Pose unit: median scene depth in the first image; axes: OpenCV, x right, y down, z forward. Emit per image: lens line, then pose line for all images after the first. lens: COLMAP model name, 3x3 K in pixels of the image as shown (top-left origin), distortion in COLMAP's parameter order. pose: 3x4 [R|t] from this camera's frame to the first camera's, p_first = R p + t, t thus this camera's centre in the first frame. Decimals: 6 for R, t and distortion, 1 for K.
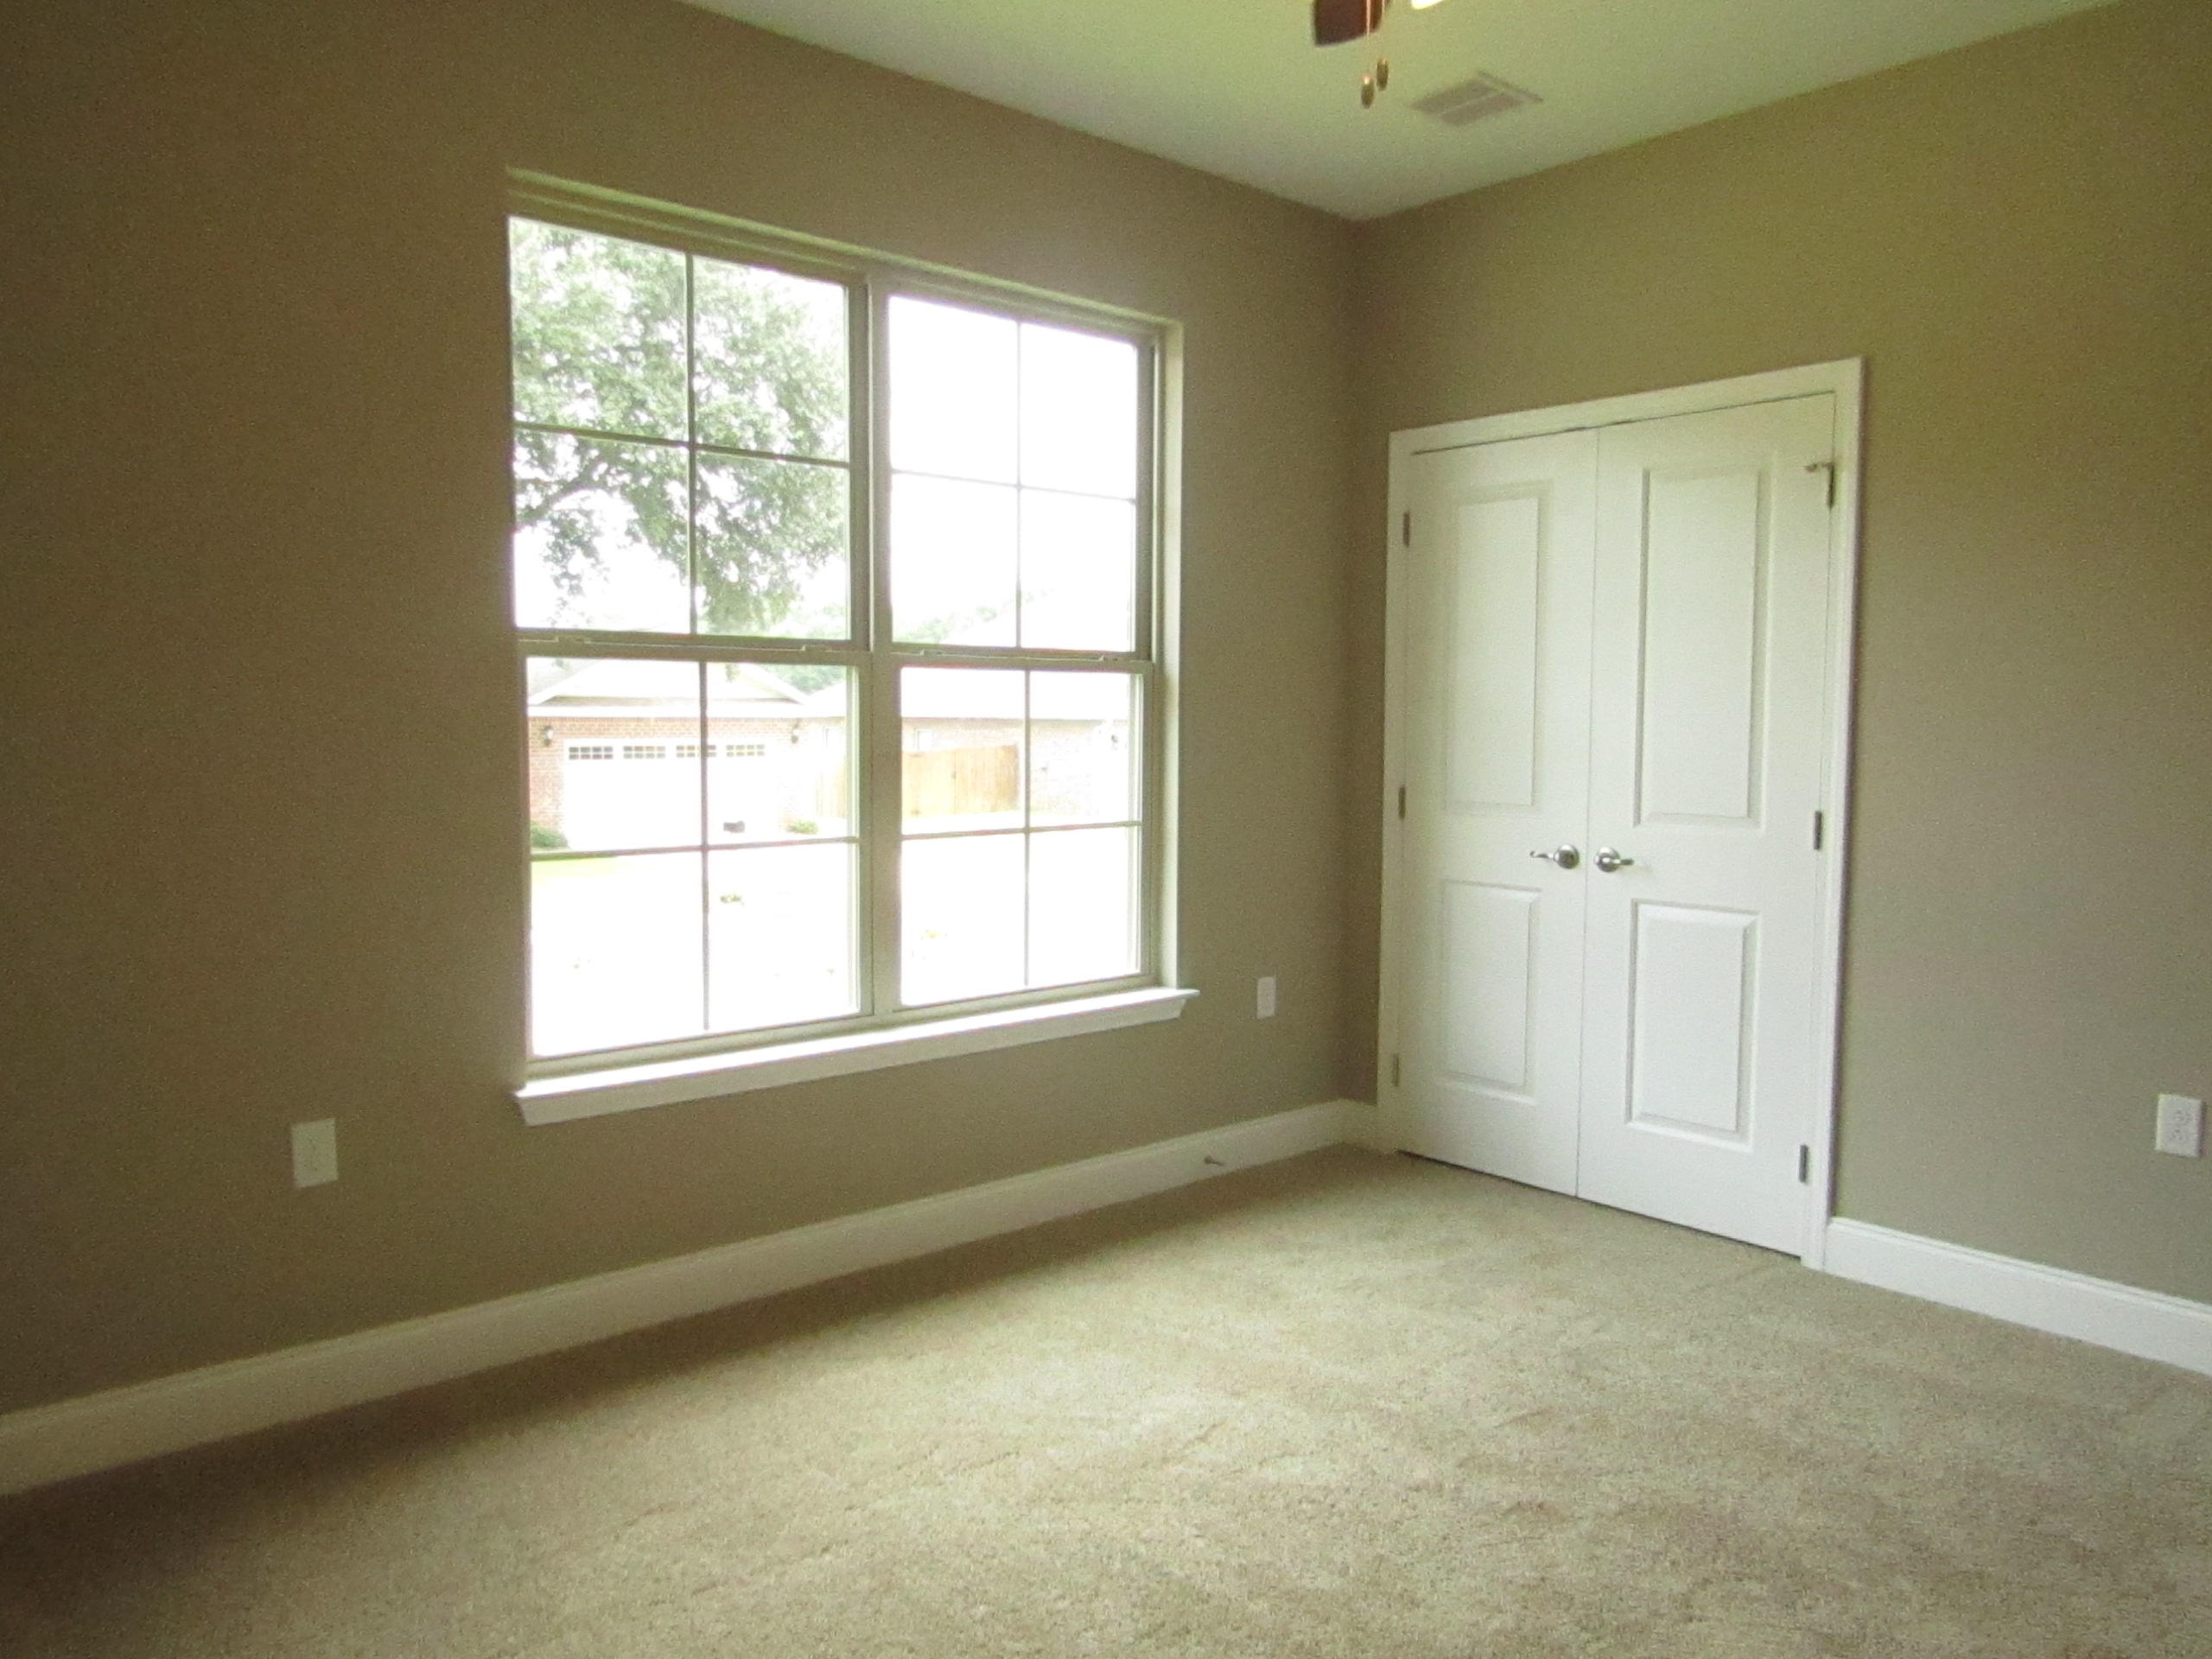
lens RADIAL K [[1578.6, 0, 1100.3], [0, 1578.6, 822.5], [0, 0, 1]] dist [-0.014931, 0.005323]
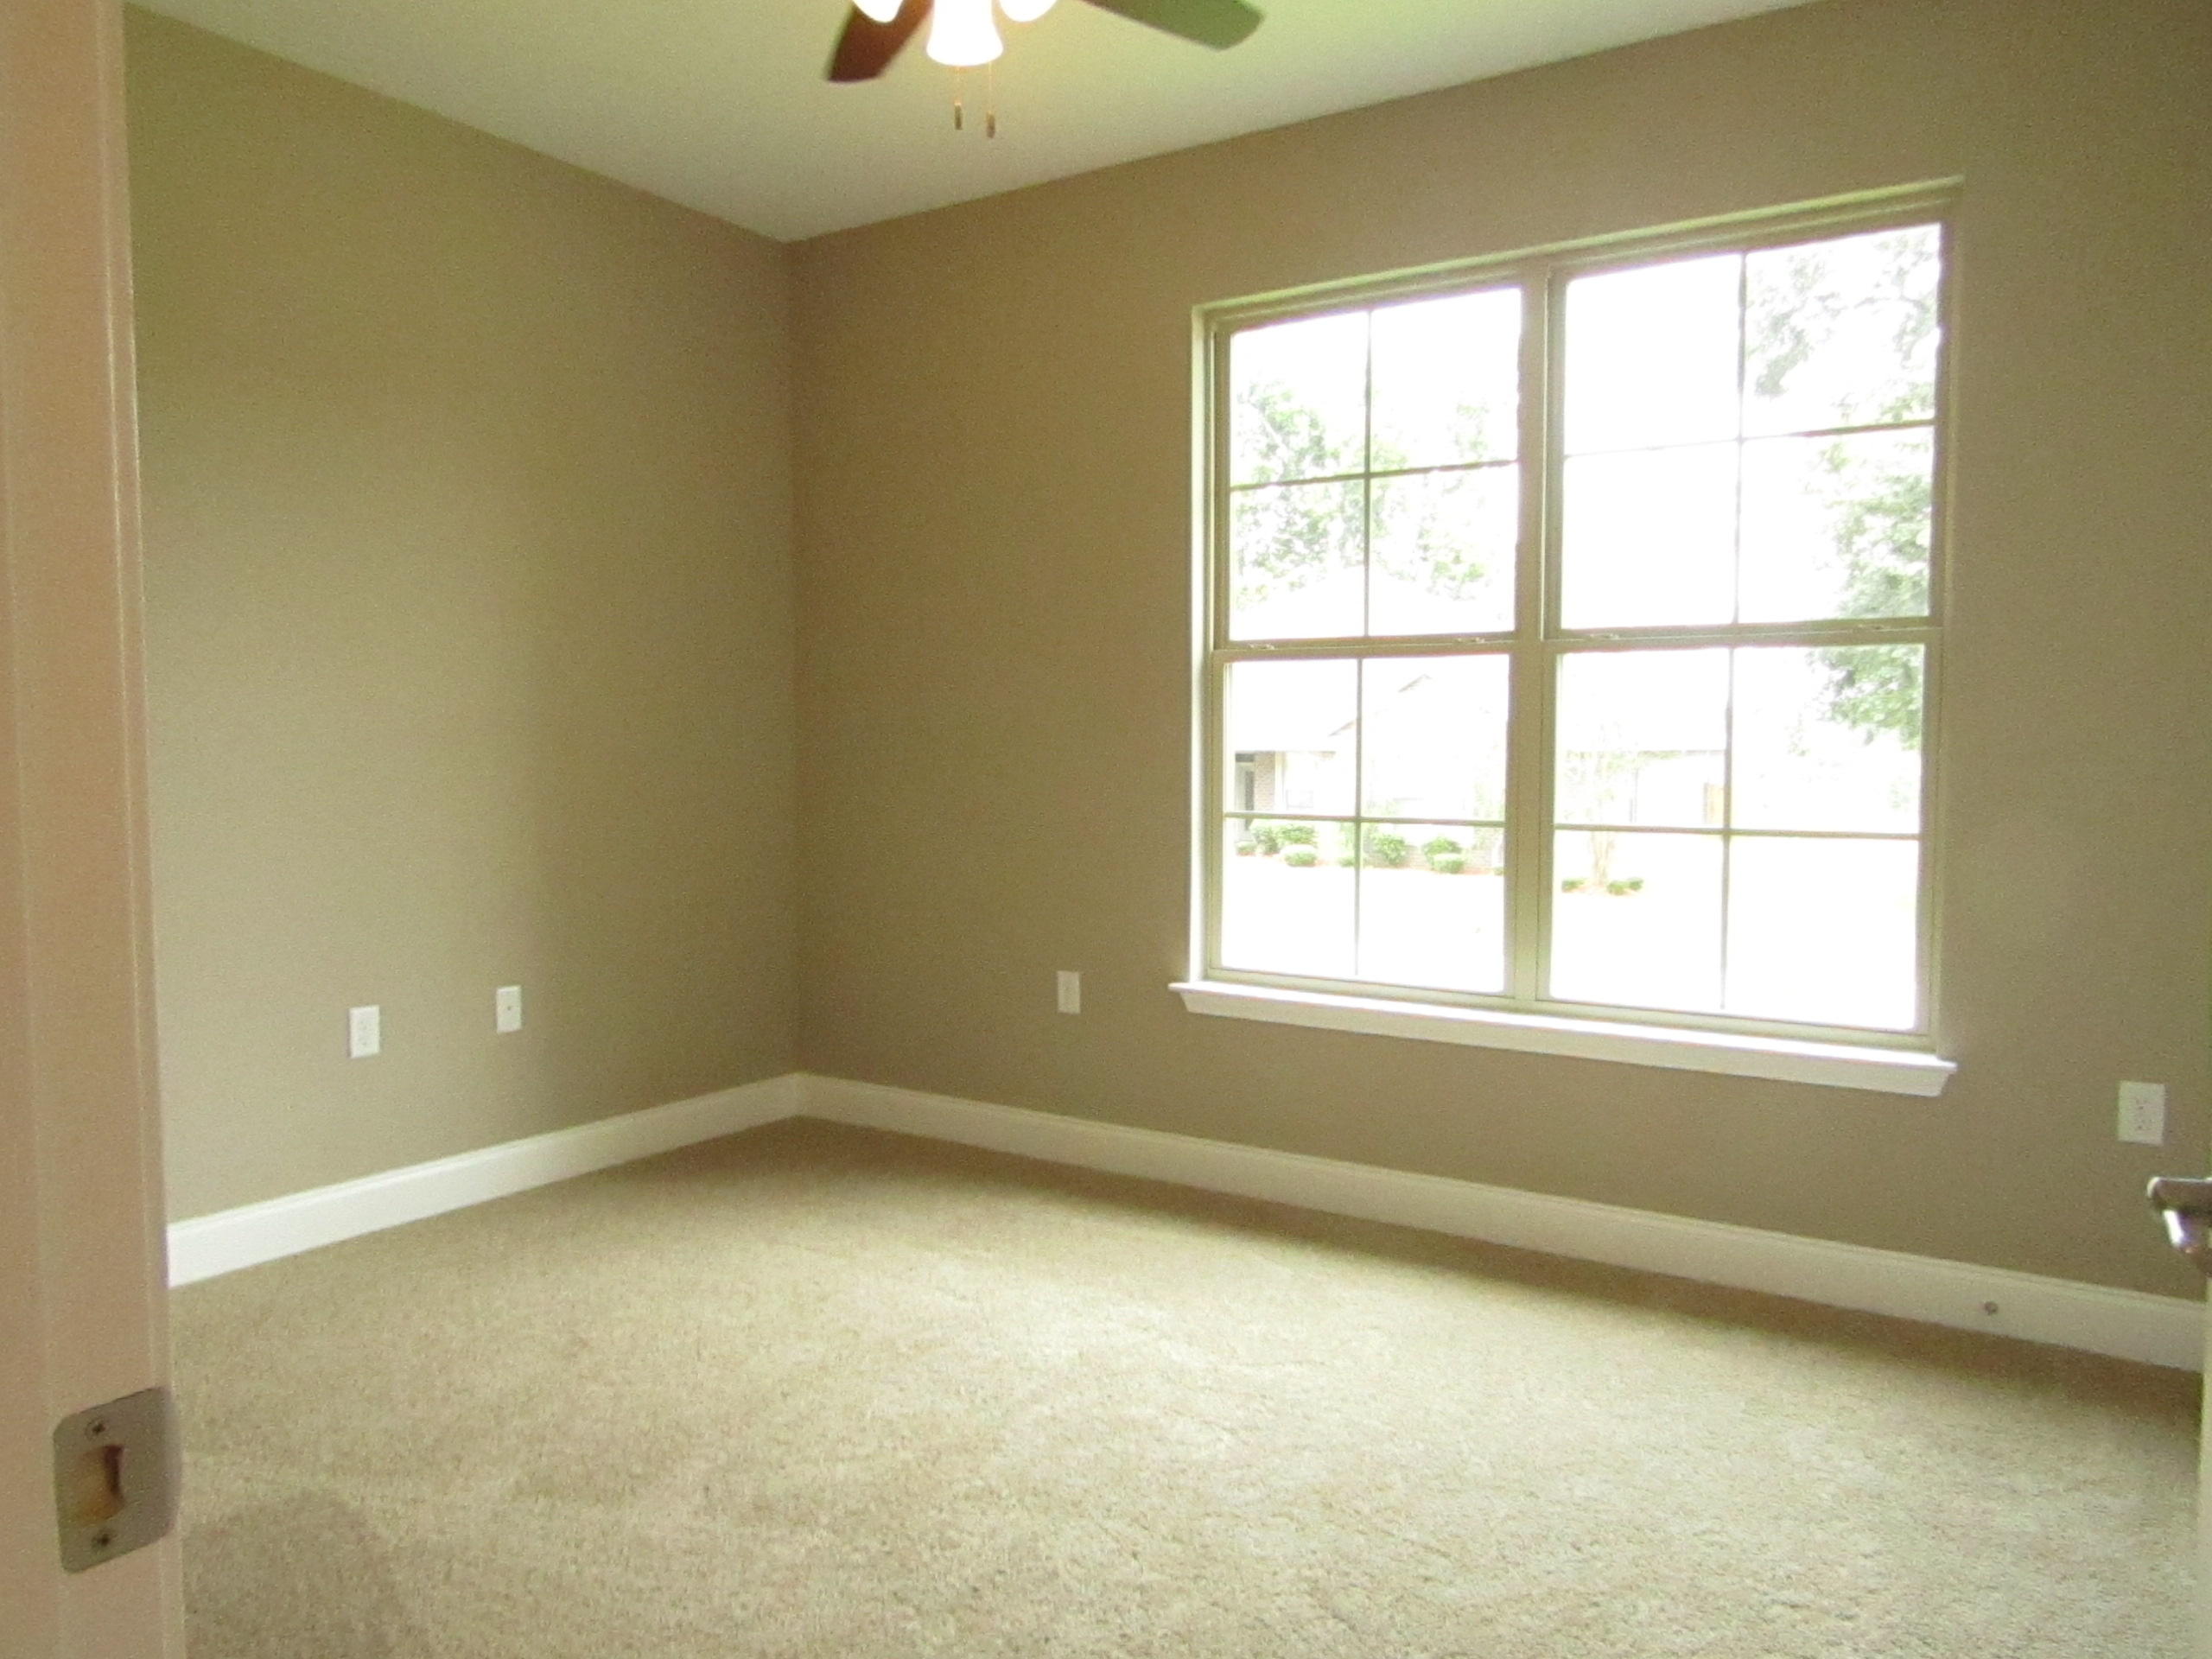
lens RADIAL K [[1578.6, 0, 1095.5], [0, 1578.6, 831.9], [0, 0, 1]] dist [-0.014931, 0.005323]
pose [[0.257635, 0.059933, -0.964382, 0.767958], [-0.058750, 0.997199, 0.046277, -0.016441], [0.964455, 0.044735, 0.260434, 0.470235]]
